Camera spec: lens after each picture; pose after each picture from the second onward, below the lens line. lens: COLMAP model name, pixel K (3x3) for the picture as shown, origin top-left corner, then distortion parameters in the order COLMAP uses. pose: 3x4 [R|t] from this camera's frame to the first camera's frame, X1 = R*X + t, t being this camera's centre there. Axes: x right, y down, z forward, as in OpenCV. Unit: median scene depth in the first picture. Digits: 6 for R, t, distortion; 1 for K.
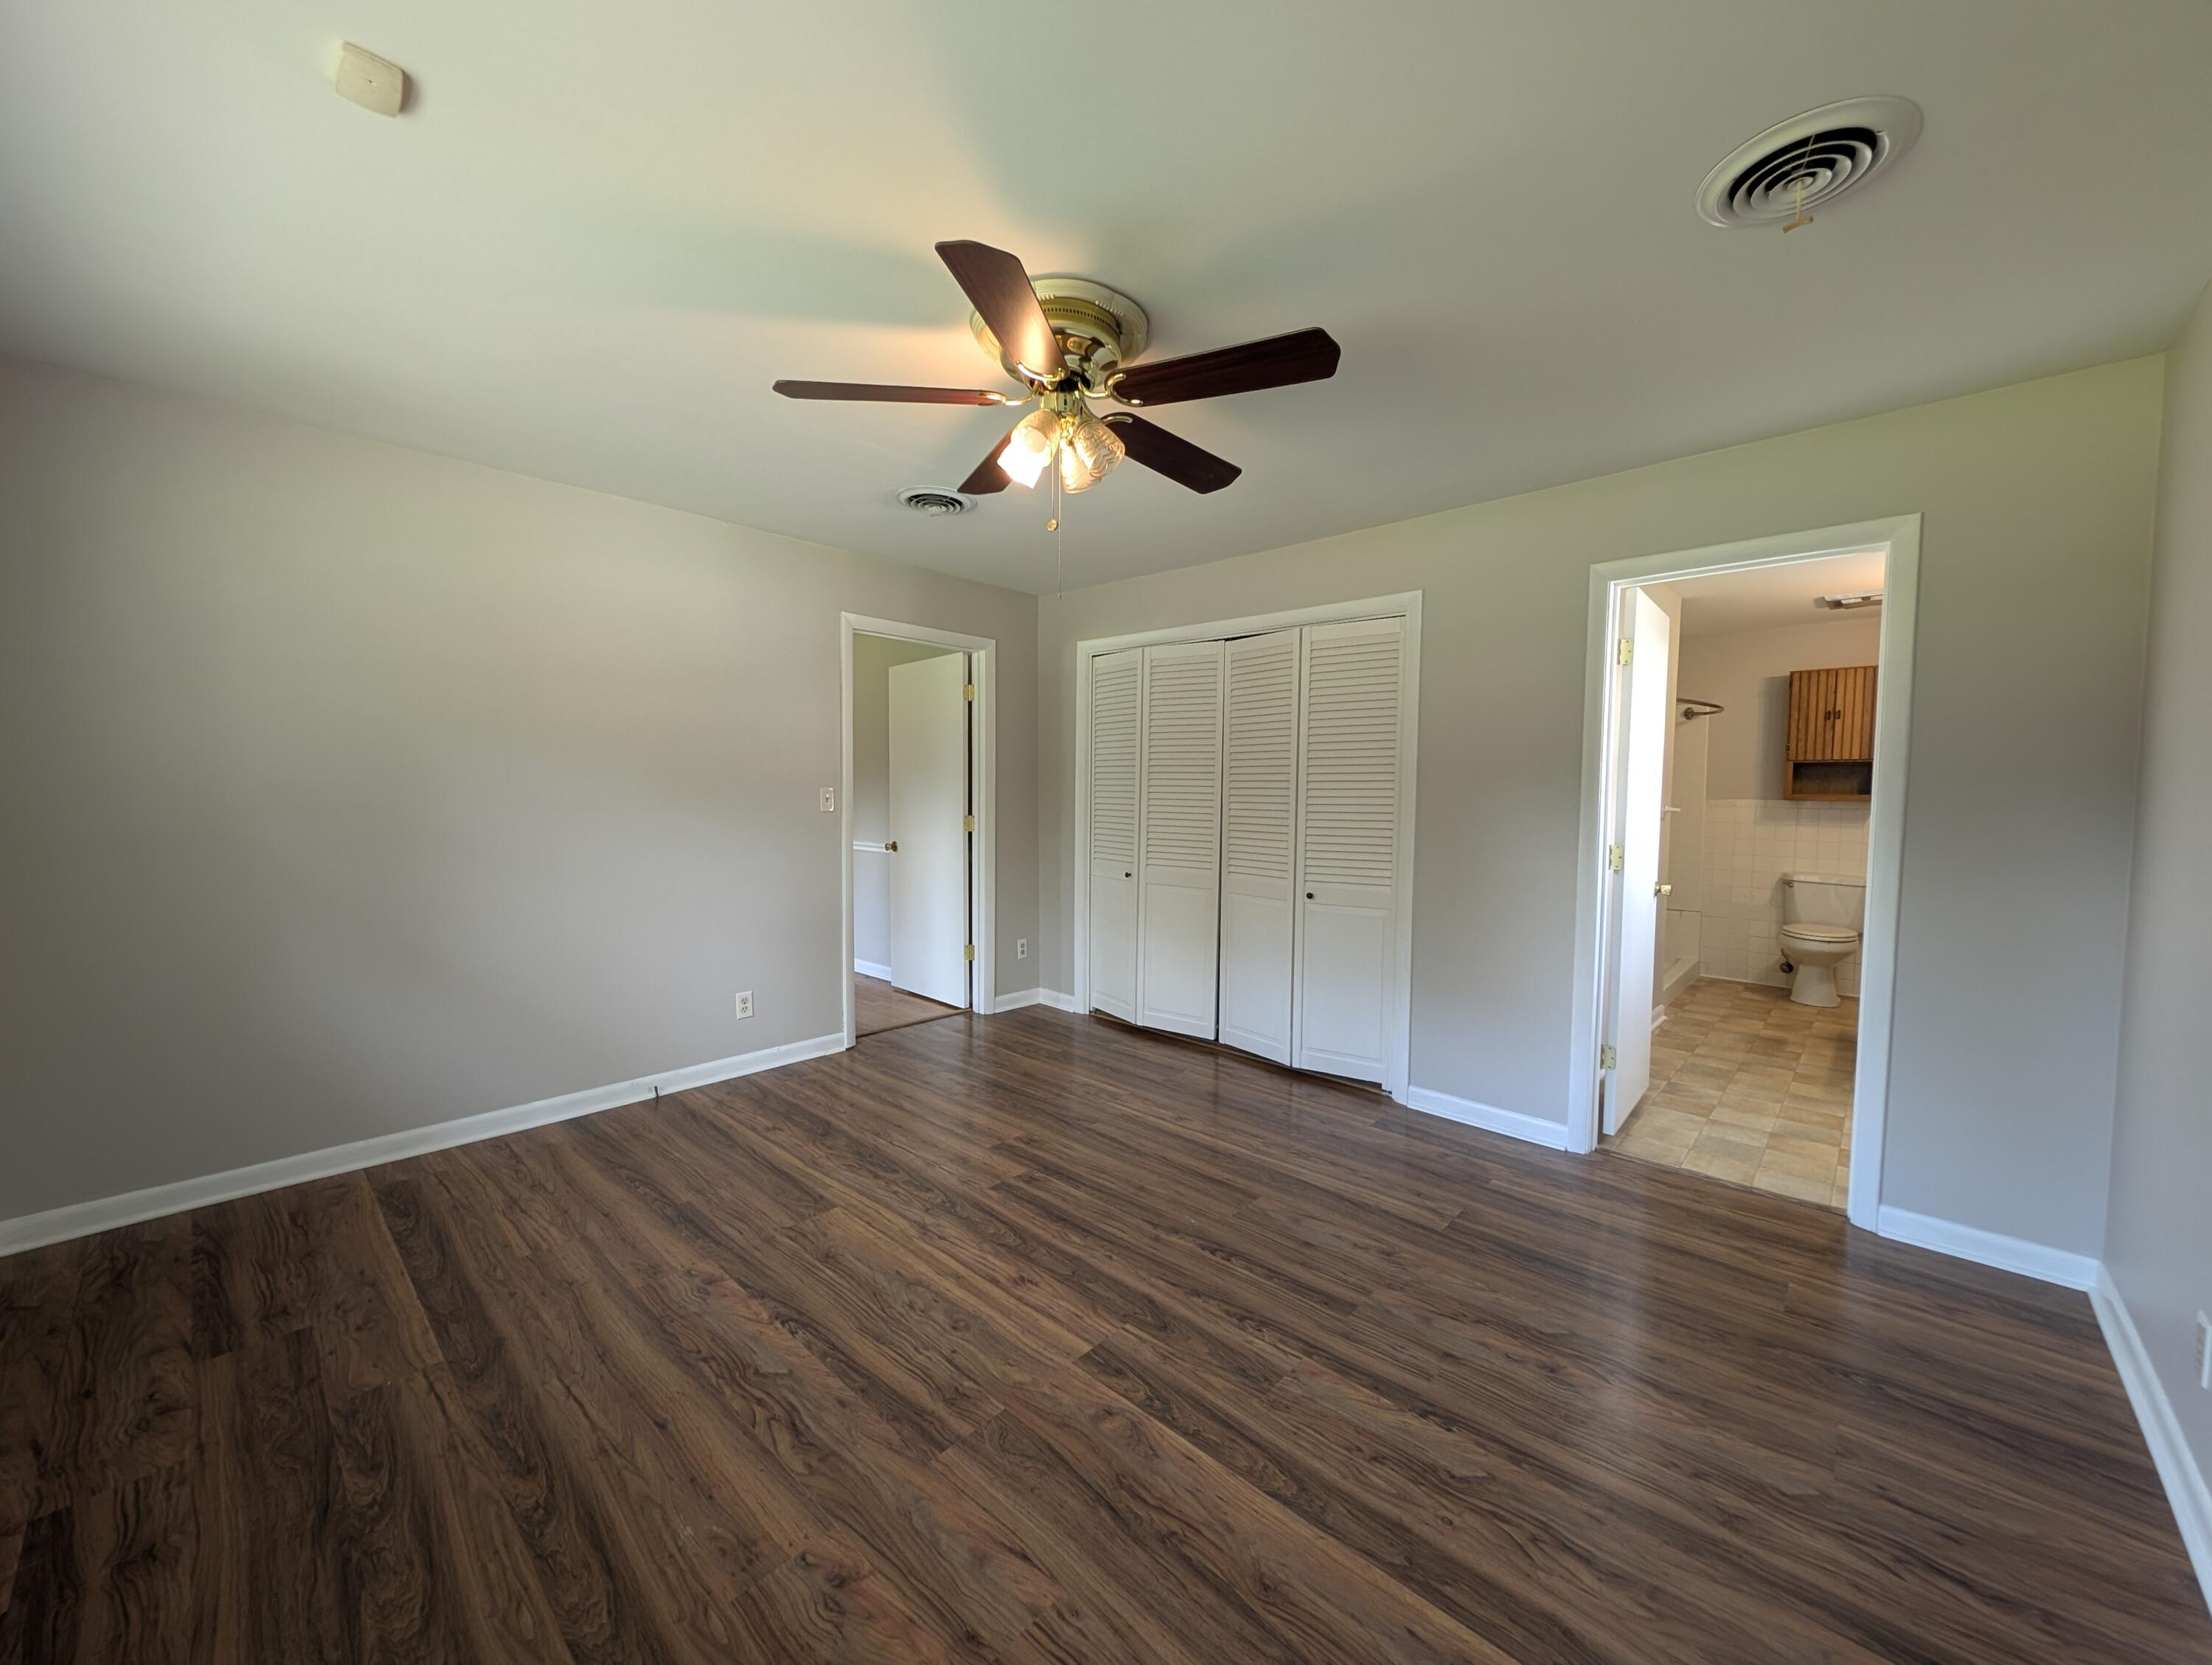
lens RADIAL K [[847.3, 0, 1112.6], [0, 847.3, 835.2], [0, 0, 1]] dist [-0.000855, -0.000046]
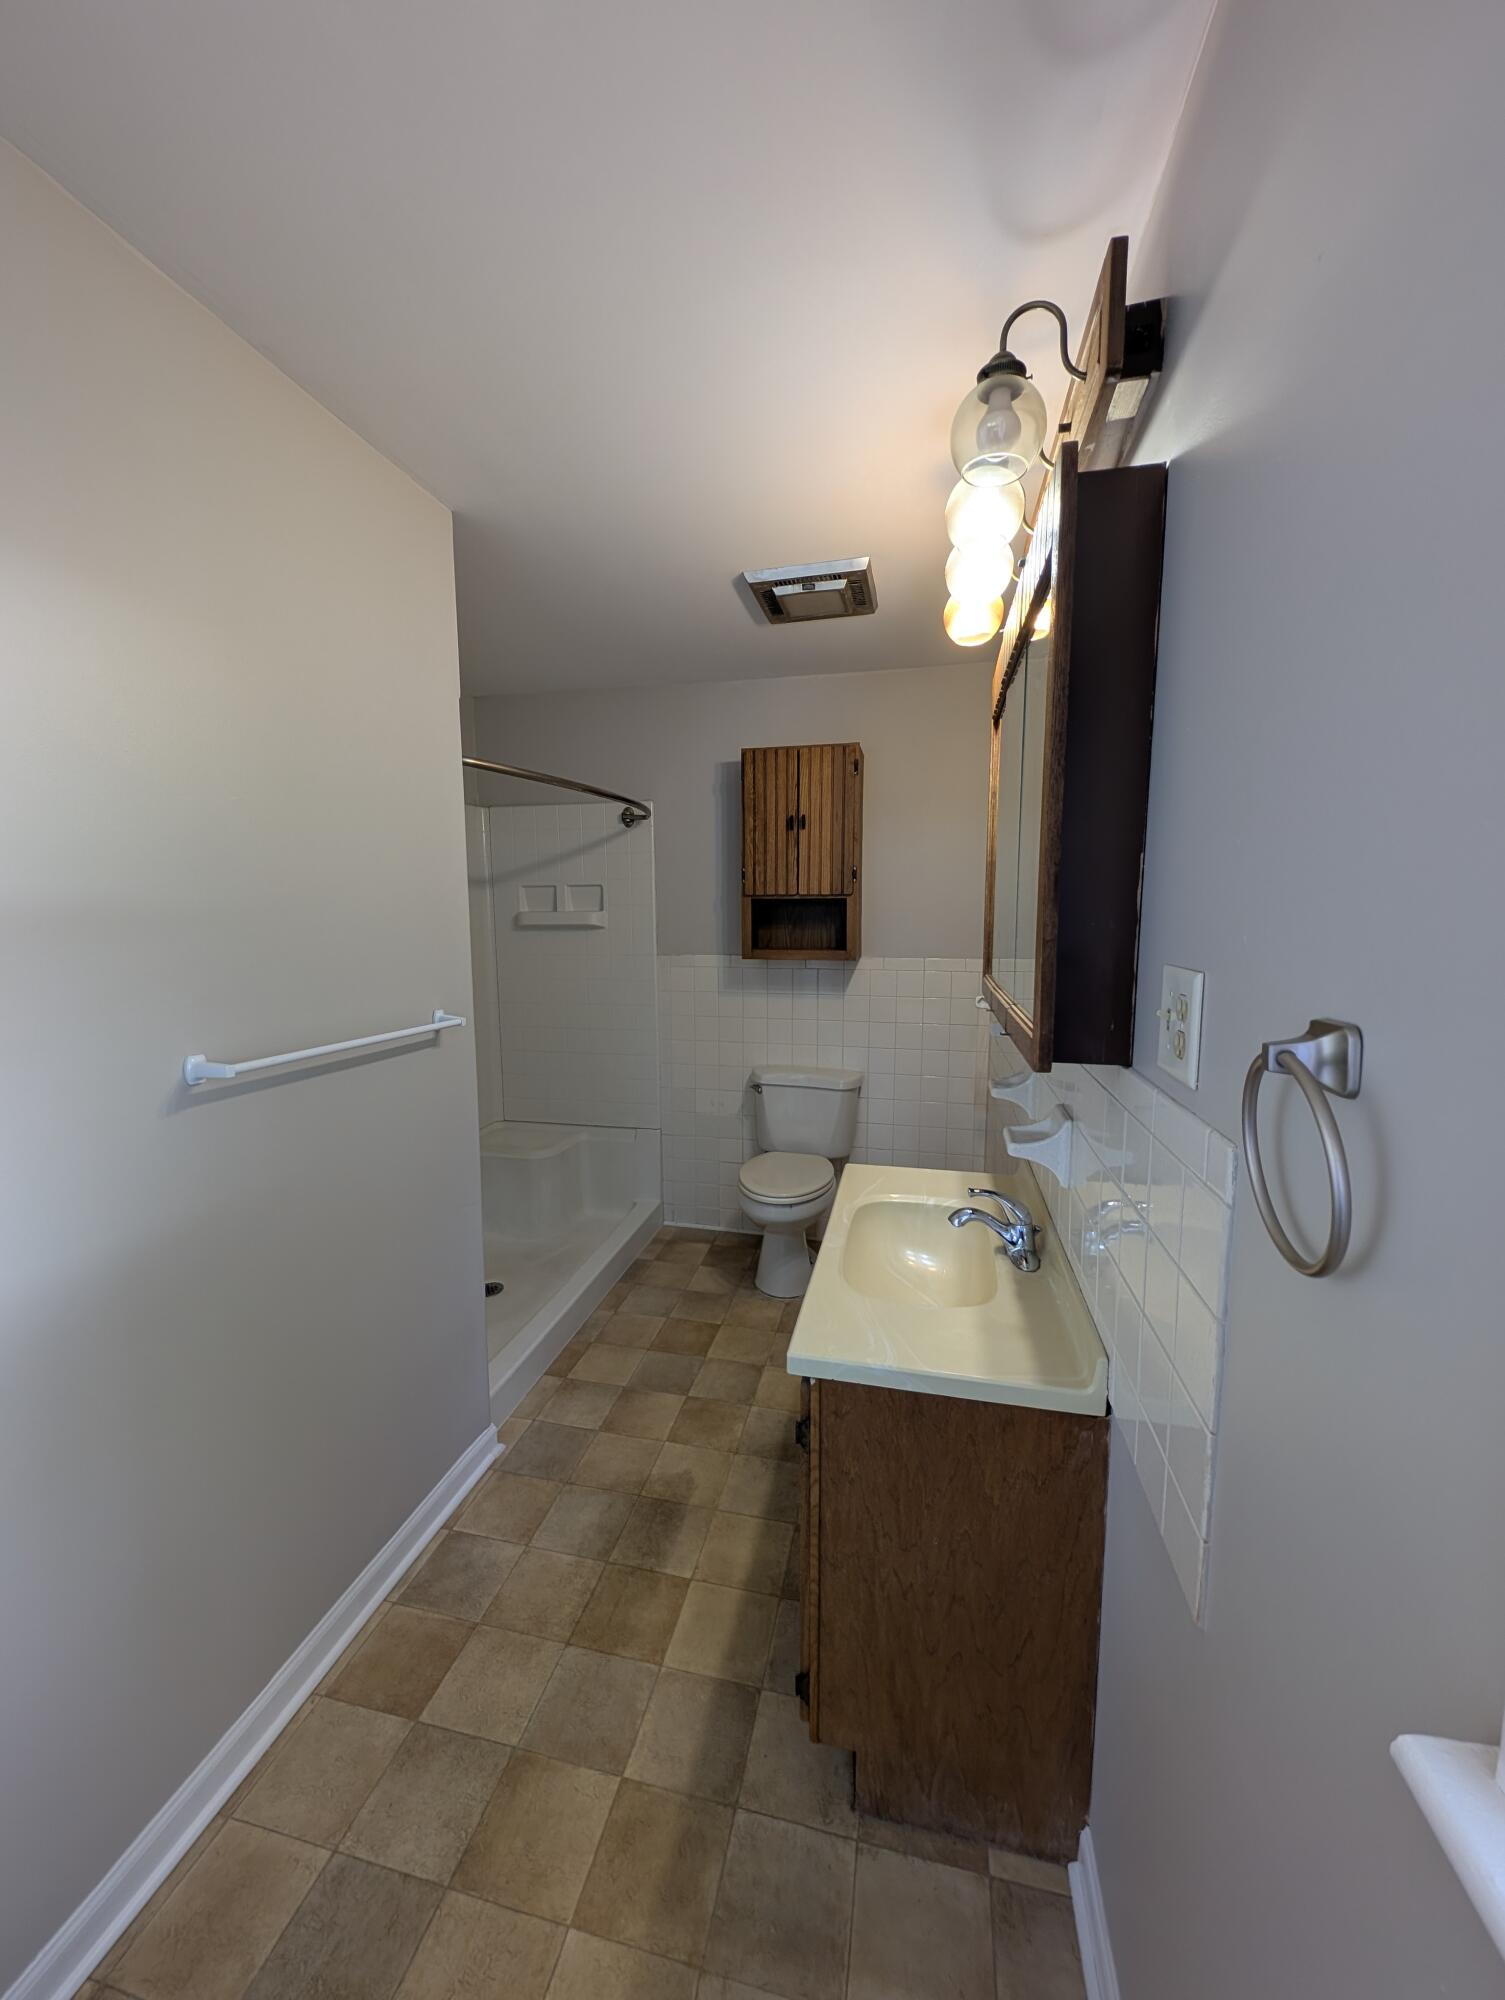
lens RADIAL K [[766.0, 0, 747.7], [0, 766.0, 999.5], [0, 0, 1]] dist [-0.000855, -0.000046]
pose [[0.865424, -0.068587, 0.496323, 0.525404], [0.039000, 0.996802, 0.069745, -0.052404], [-0.499520, -0.041002, 0.865332, 0.519437]]
